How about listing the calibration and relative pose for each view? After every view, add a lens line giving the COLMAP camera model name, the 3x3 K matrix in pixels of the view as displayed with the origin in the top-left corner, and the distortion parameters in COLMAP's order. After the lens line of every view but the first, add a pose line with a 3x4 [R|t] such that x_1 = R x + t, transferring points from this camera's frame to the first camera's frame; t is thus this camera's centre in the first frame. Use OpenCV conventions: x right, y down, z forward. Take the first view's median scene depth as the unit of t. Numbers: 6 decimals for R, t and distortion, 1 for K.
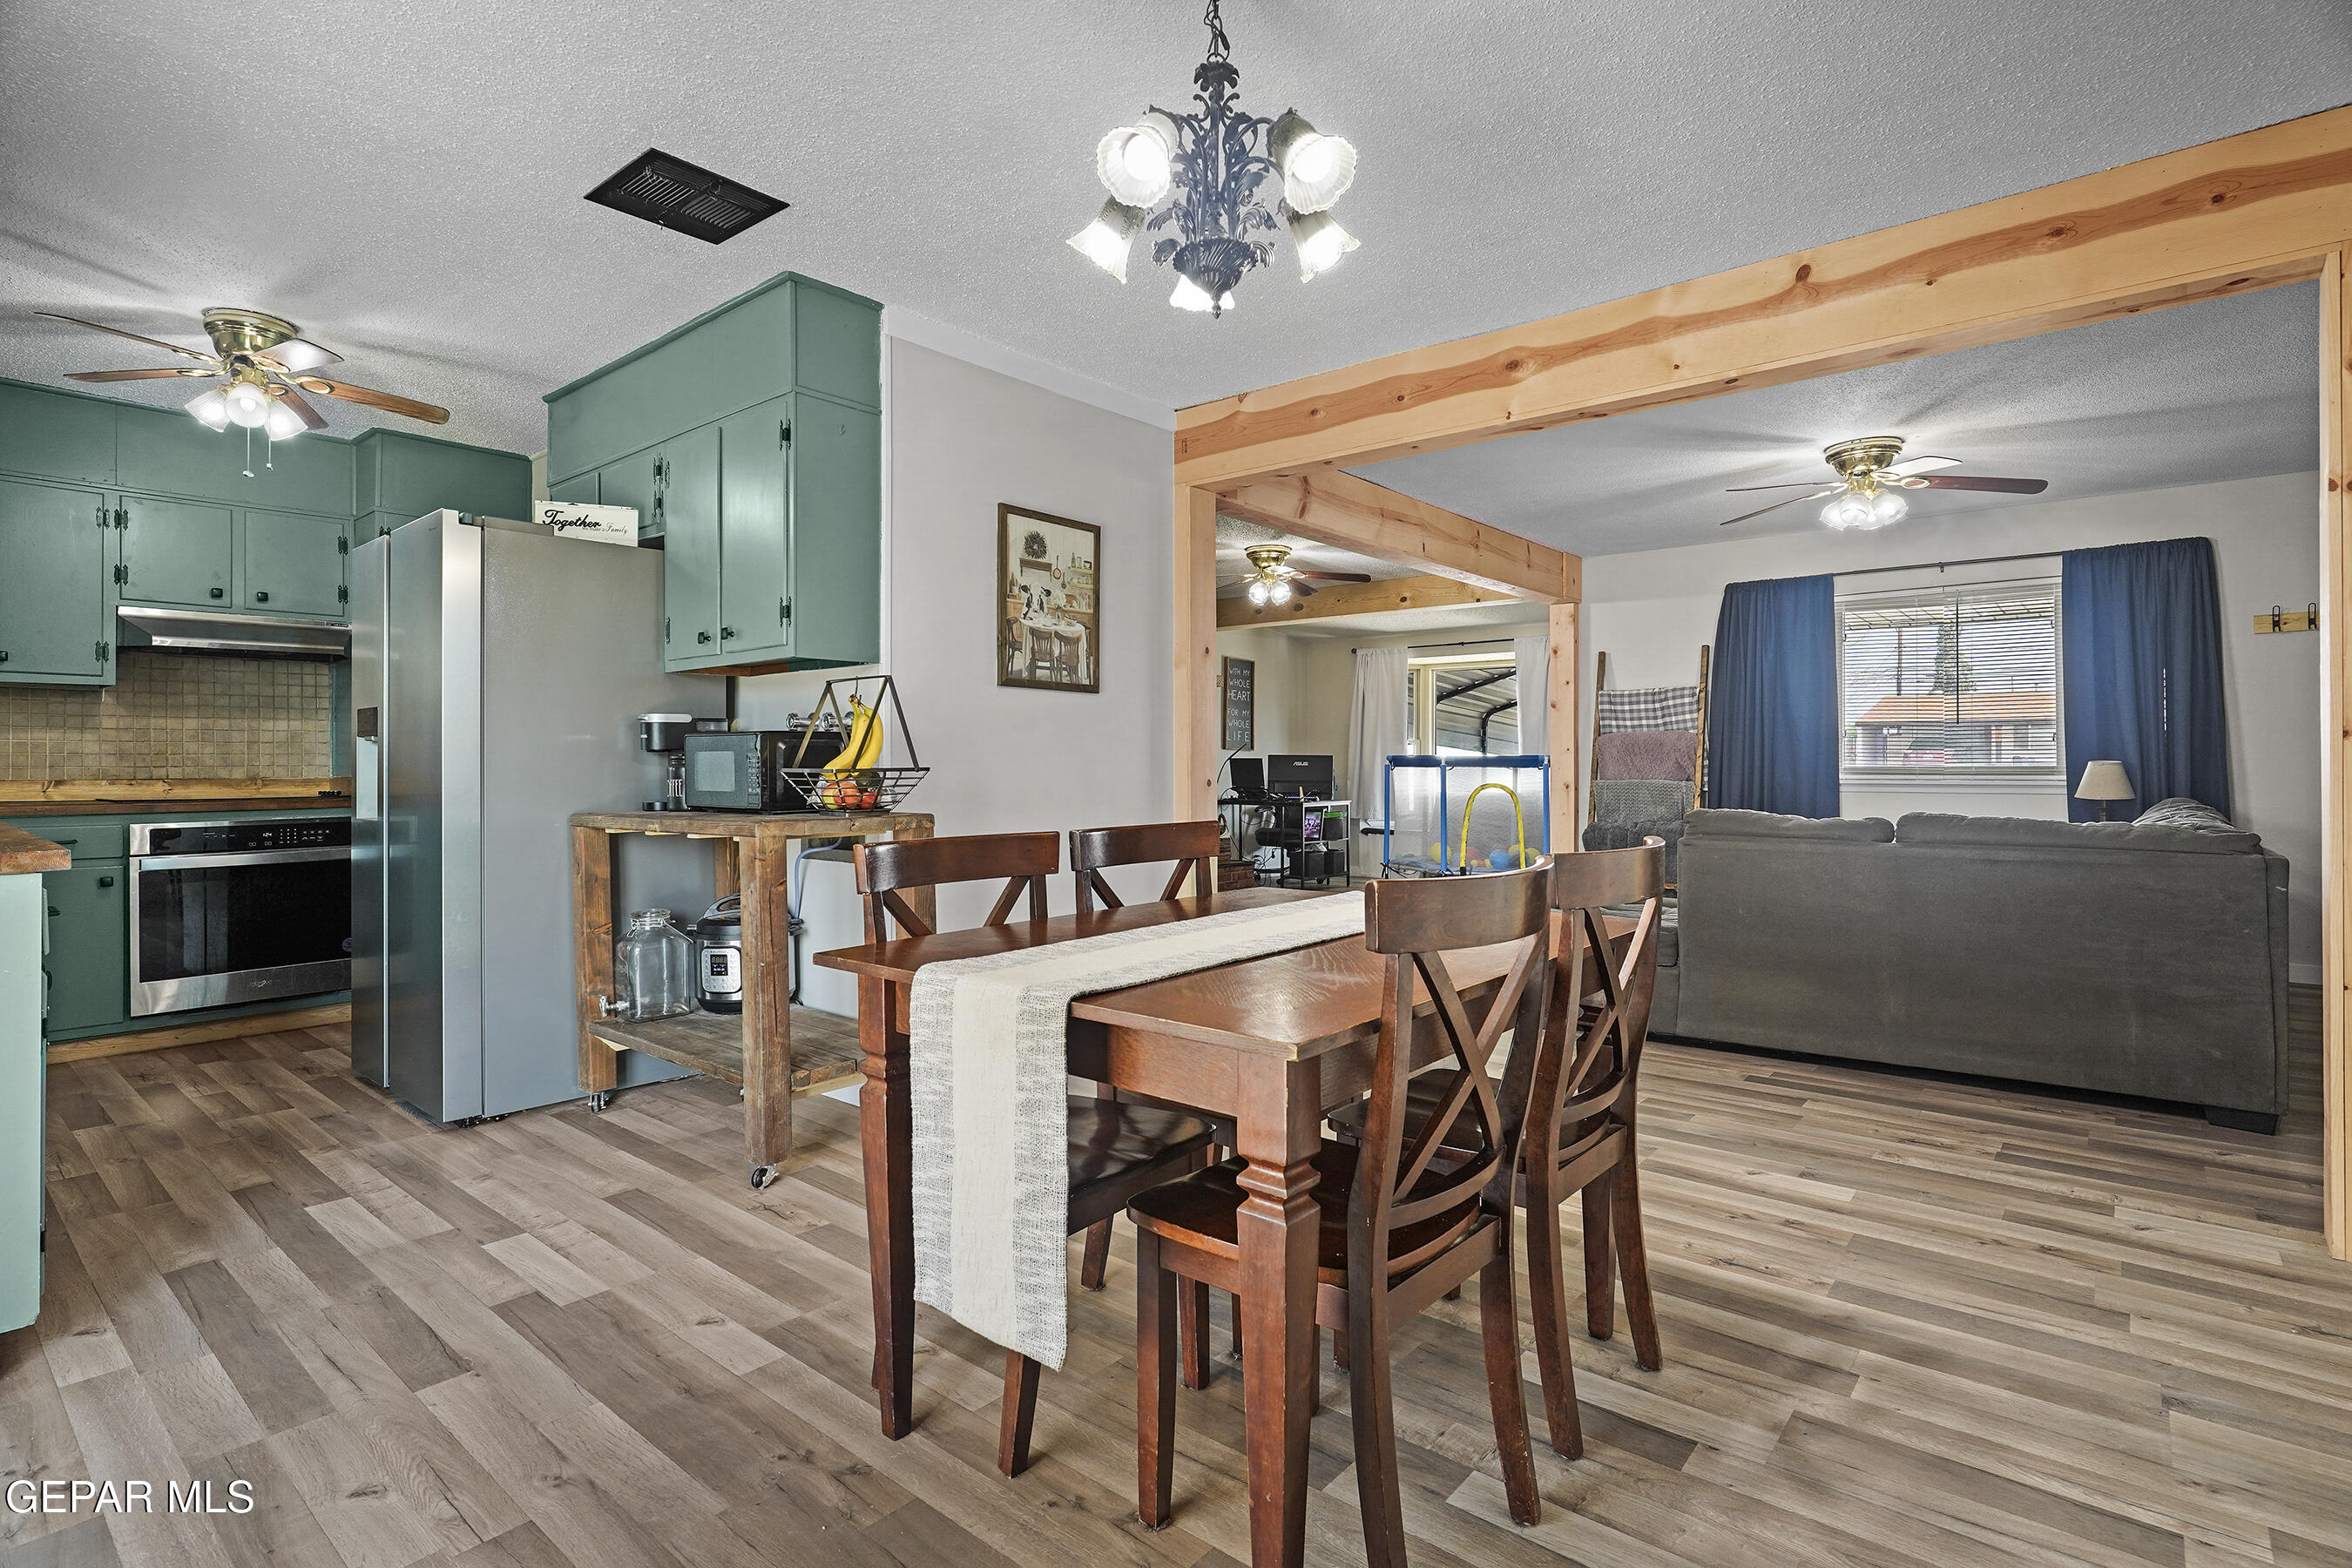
lens RADIAL K [[1121.1, 0, 1176.2], [0, 1121.1, 771.8], [0, 0, 1]] dist [-0.000043, 0.000133]
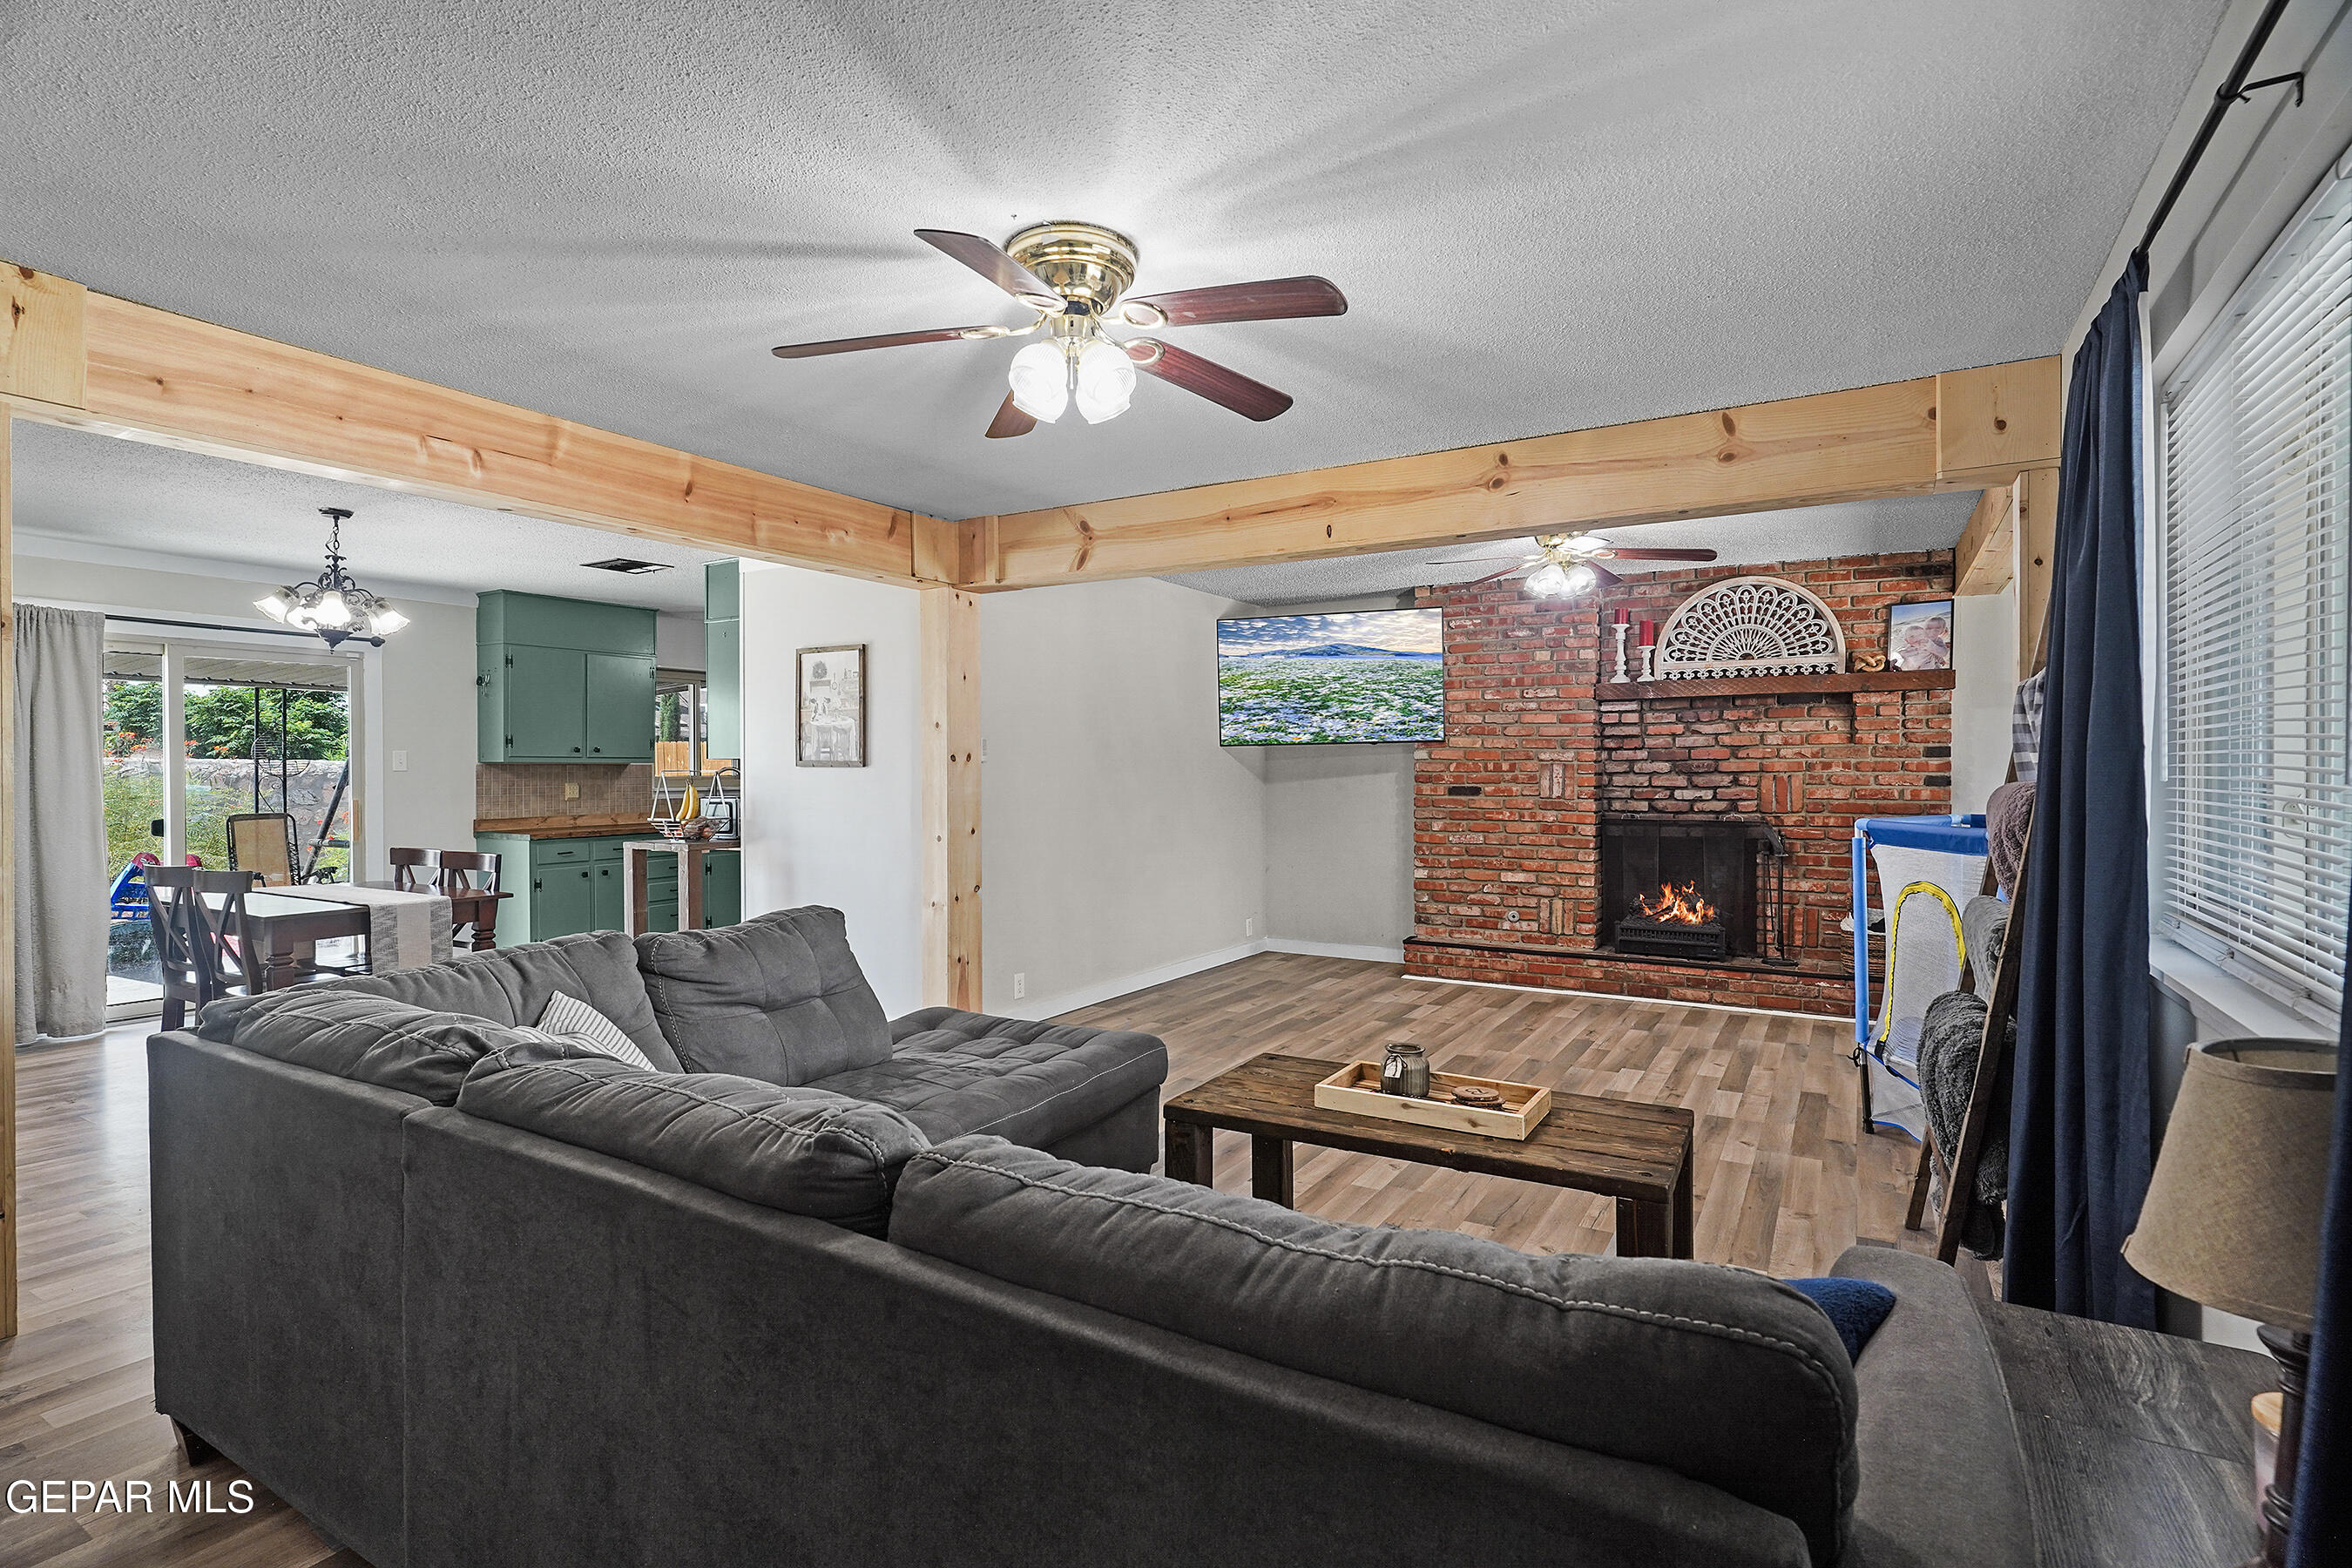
lens RADIAL K [[1132.8, 0, 1168.3], [0, 1132.8, 783.1], [0, 0, 1]] dist [-0.007082, -0.000093]
pose [[0.162245, 0.010413, -0.986696, 1.430831], [-0.006298, 0.999935, 0.009517, -0.070104], [0.986730, 0.004670, 0.162300, 1.213836]]
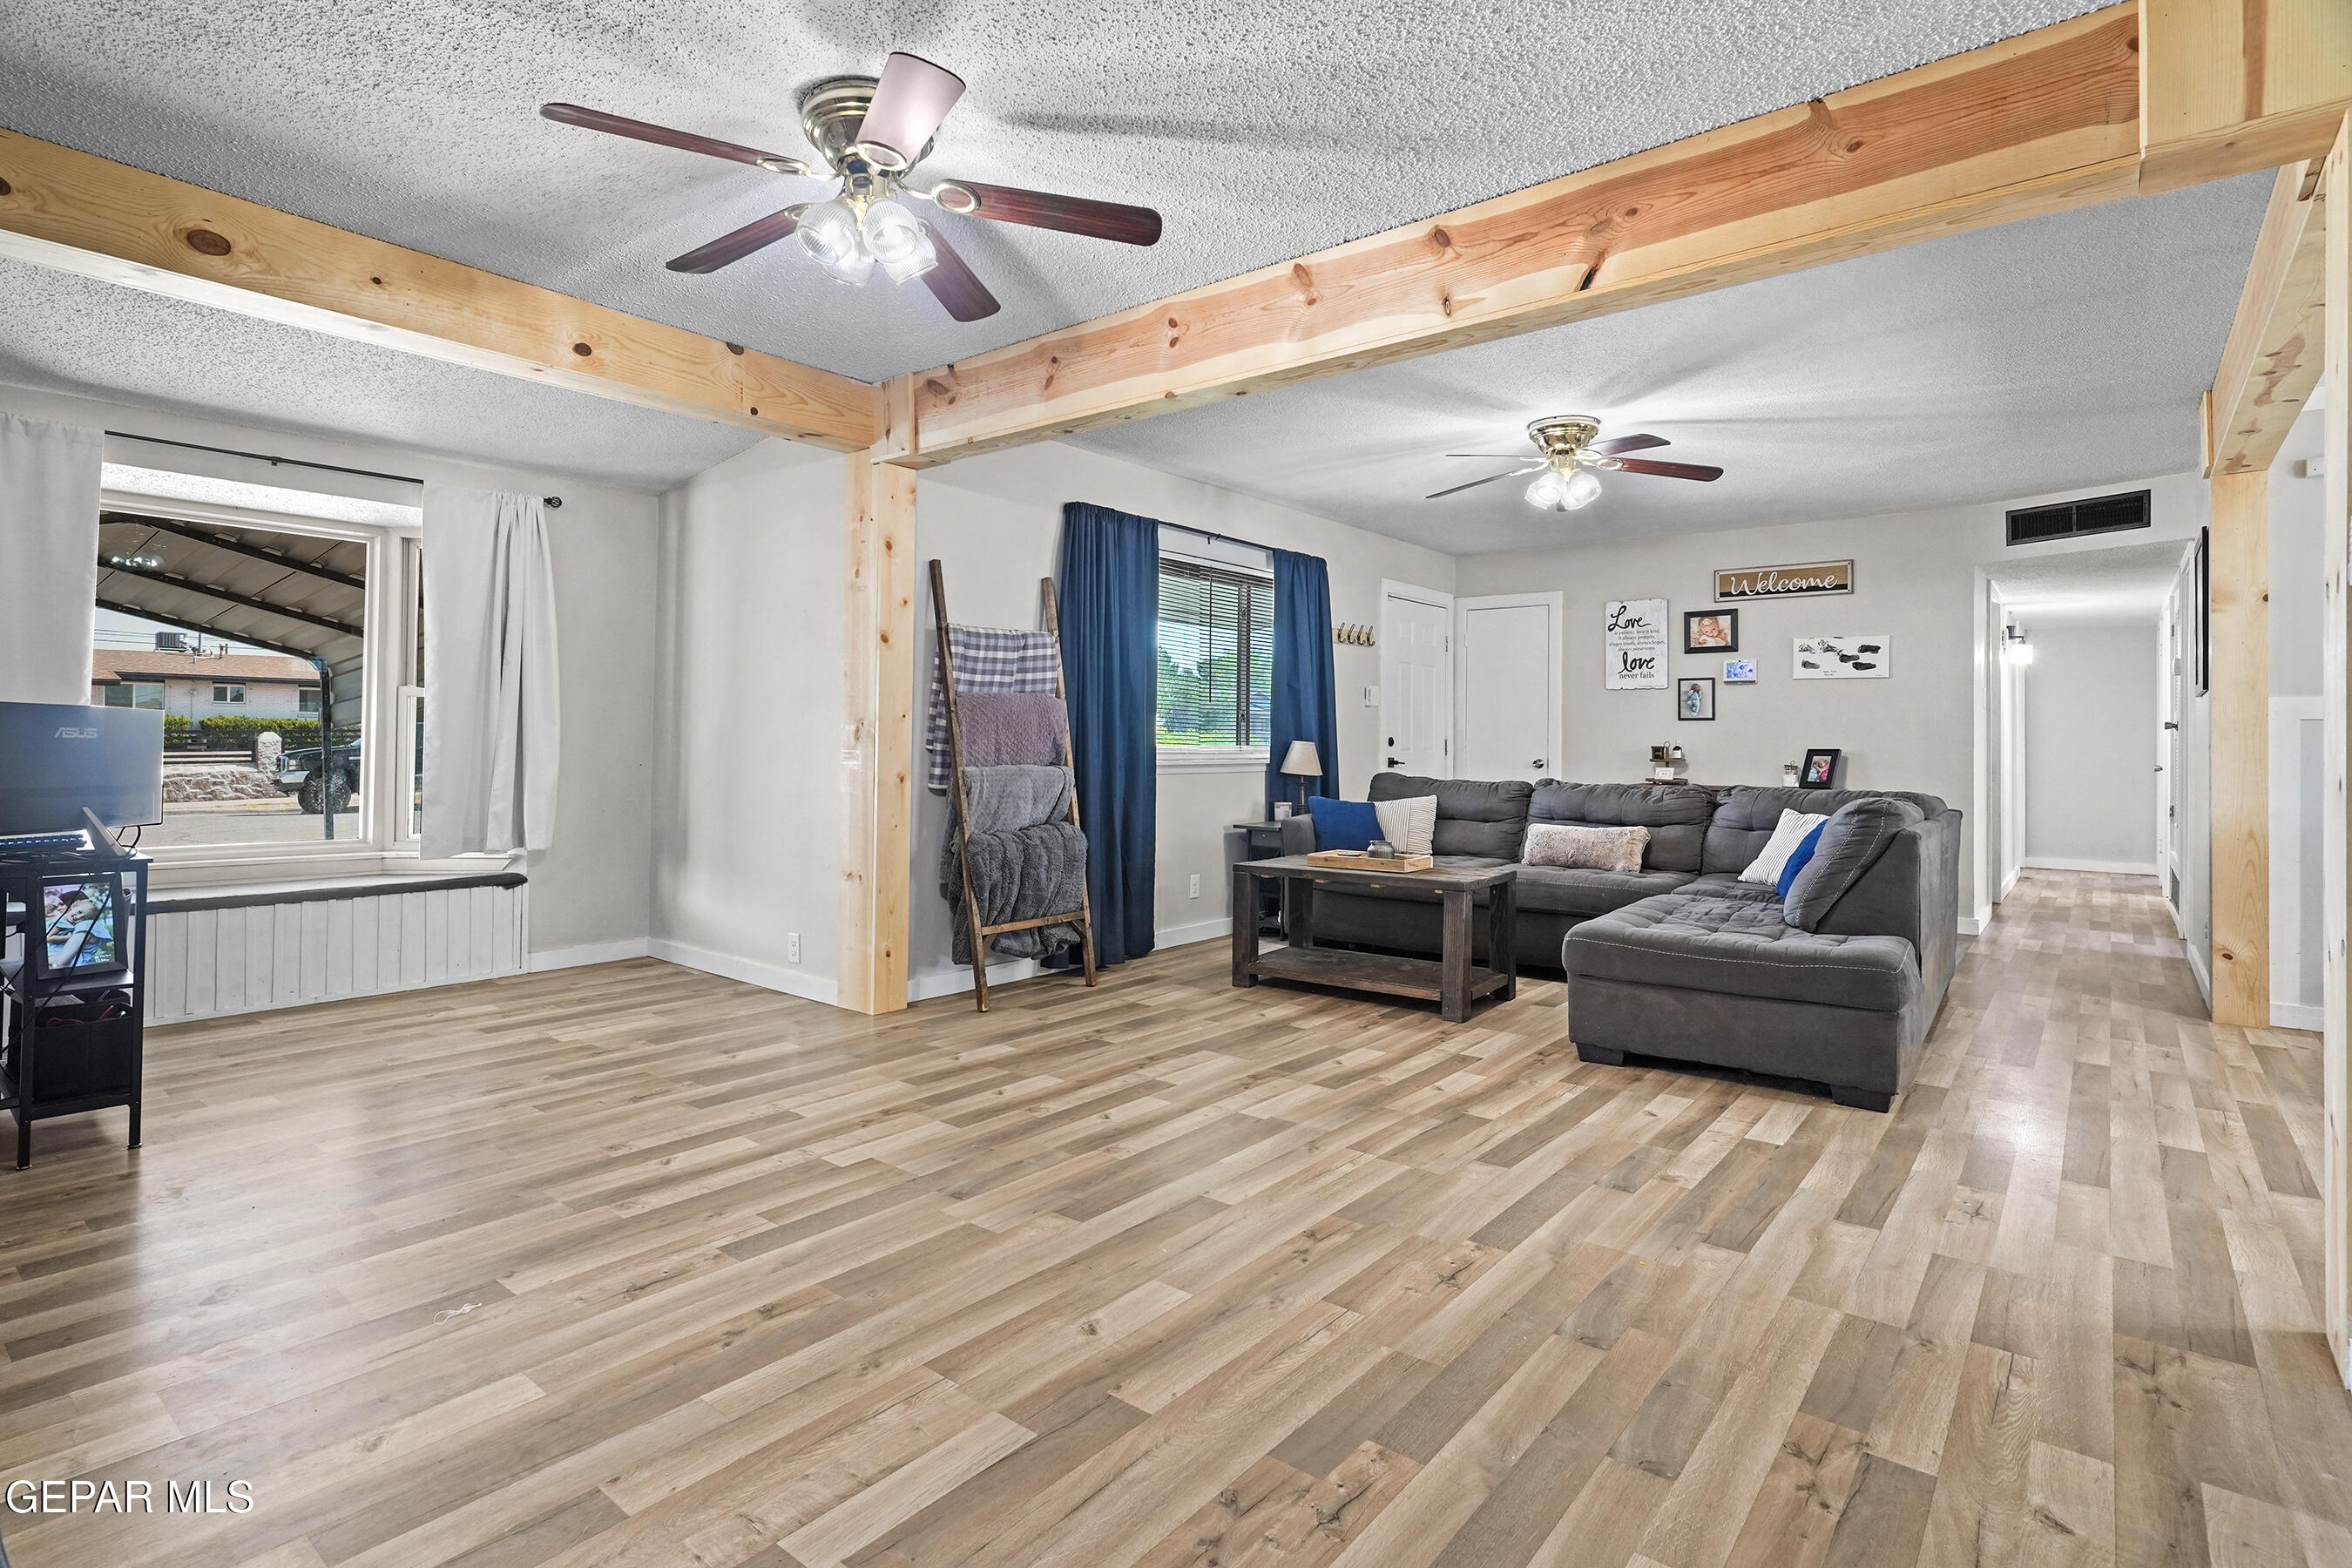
lens RADIAL K [[1168.7, 0, 1138.3], [0, 1168.7, 718.2], [0, 0, 1]] dist [-0.002563, 0.000311]
pose [[0.001124, 0.019318, 0.999813, -0.520667], [-0.002846, 0.999809, -0.019314, -0.013922], [-0.999995, -0.002823, 0.001179, 1.739613]]
